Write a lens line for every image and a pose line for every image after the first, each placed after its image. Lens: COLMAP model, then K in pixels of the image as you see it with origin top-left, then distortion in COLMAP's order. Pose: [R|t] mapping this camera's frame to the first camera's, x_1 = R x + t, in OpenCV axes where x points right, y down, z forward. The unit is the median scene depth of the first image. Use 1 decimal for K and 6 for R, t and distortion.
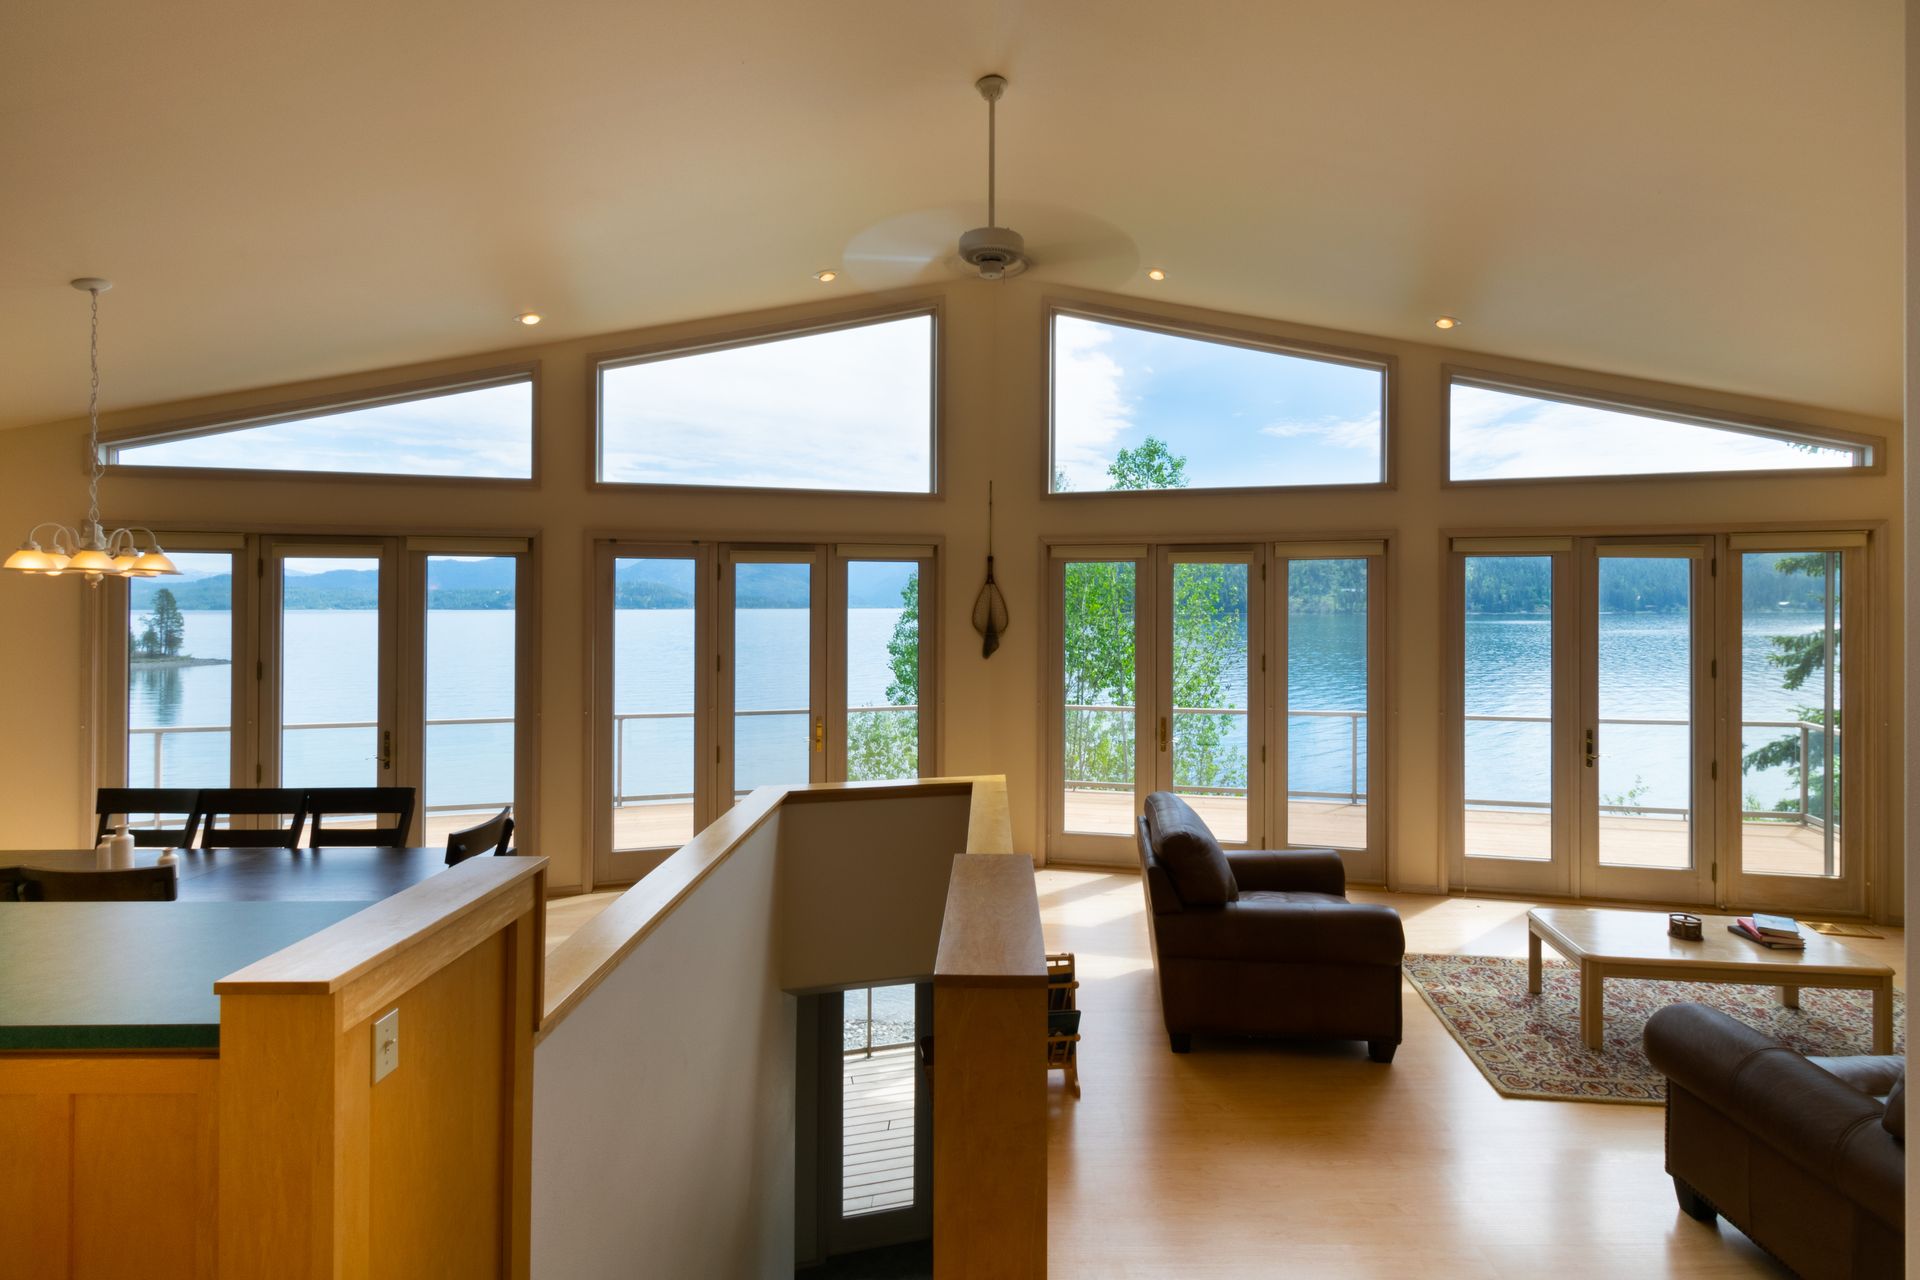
lens RADIAL K [[878.5, 0, 963.4], [0, 878.5, 606.5], [0, 0, 1]] dist [0.000699, -0.000043]
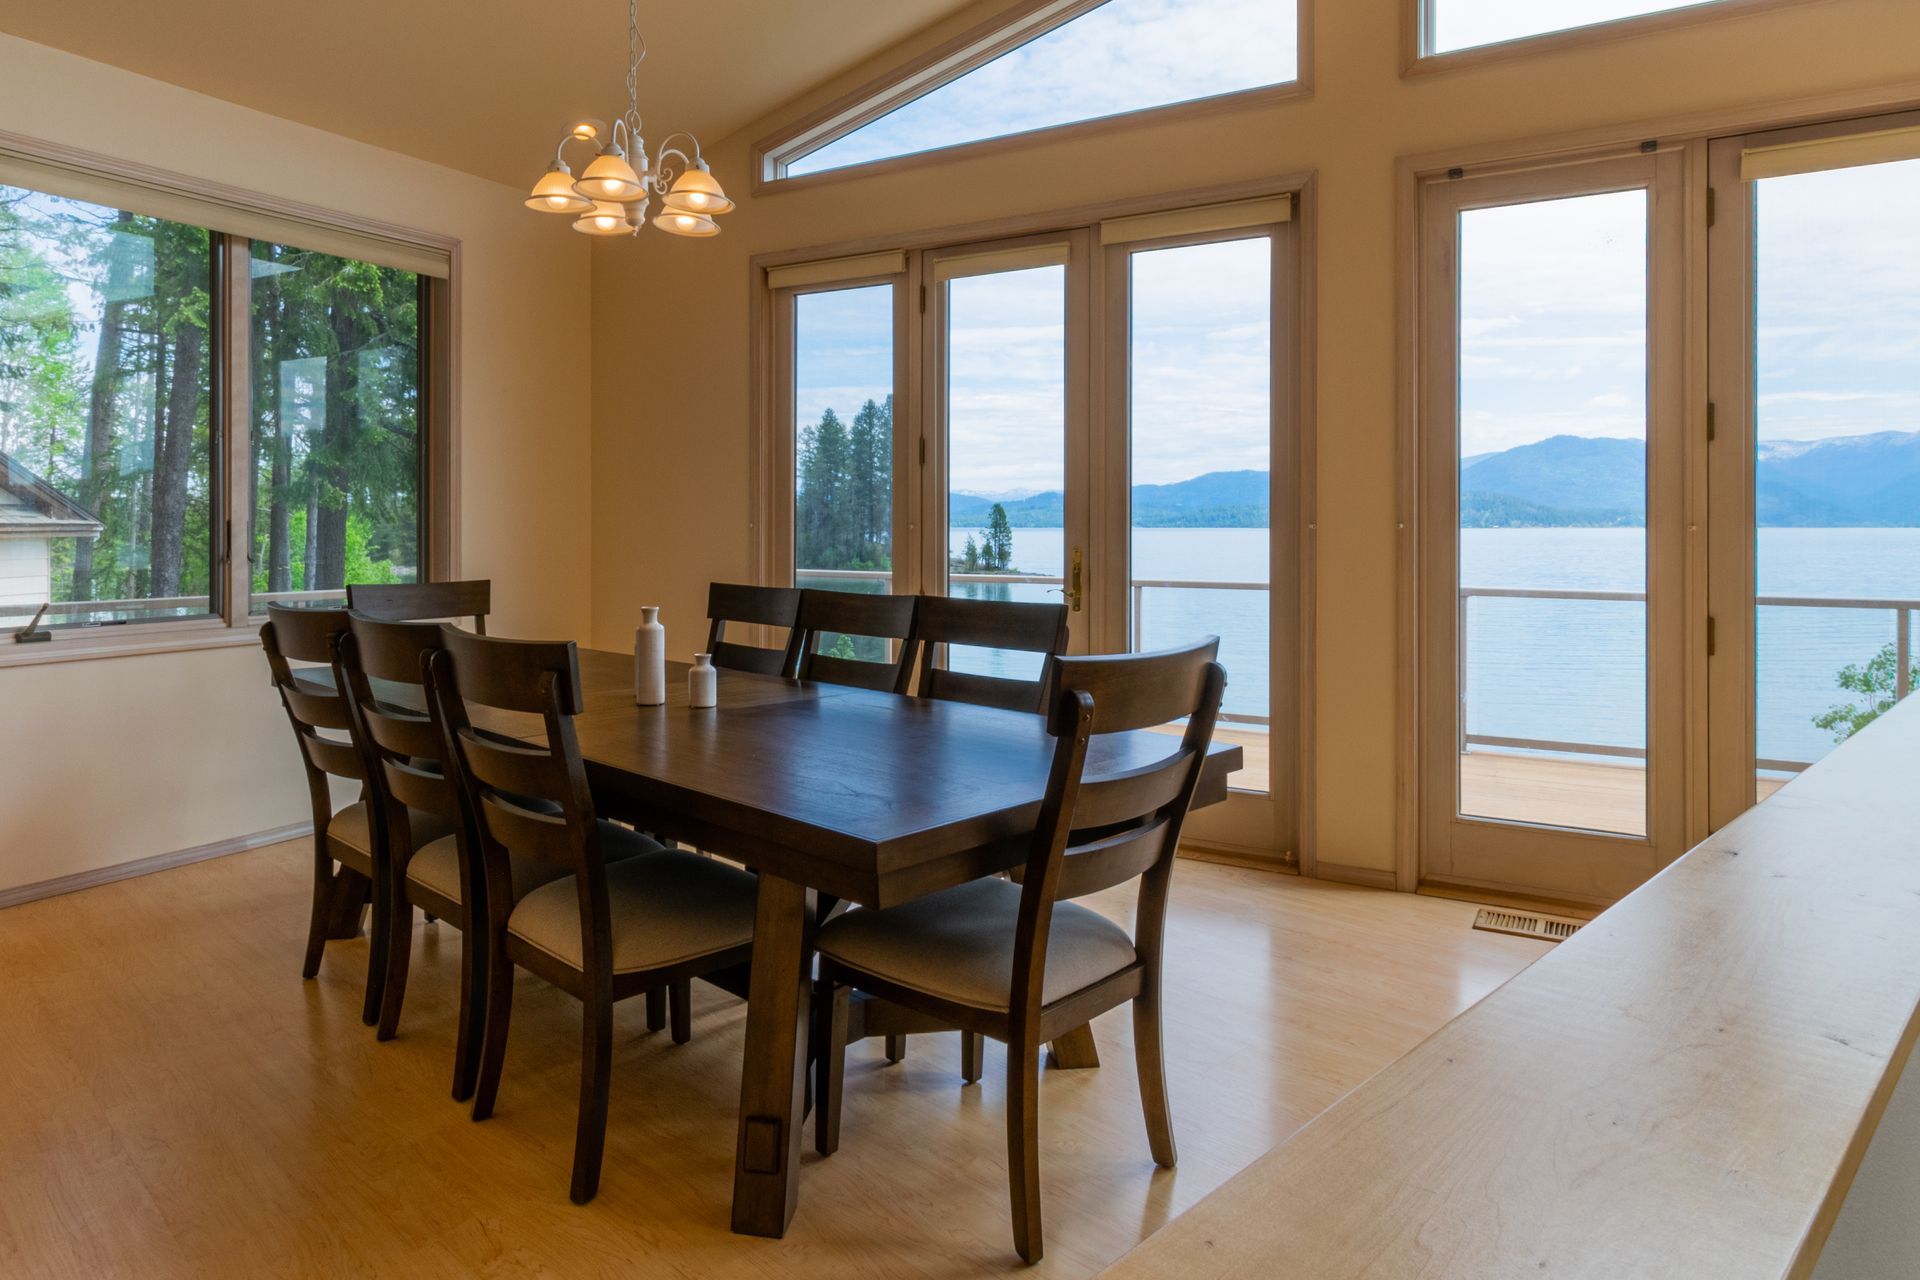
lens RADIAL K [[1106.5, 0, 959.5], [0, 1106.5, 532.1], [0, 0, 1]] dist [0.006687, 0.001251]
pose [[0.706750, -0.004782, -0.707447, -0.166878], [0.004056, 0.999988, -0.002708, 0.127418], [0.707452, -0.000955, 0.706761, 0.389450]]
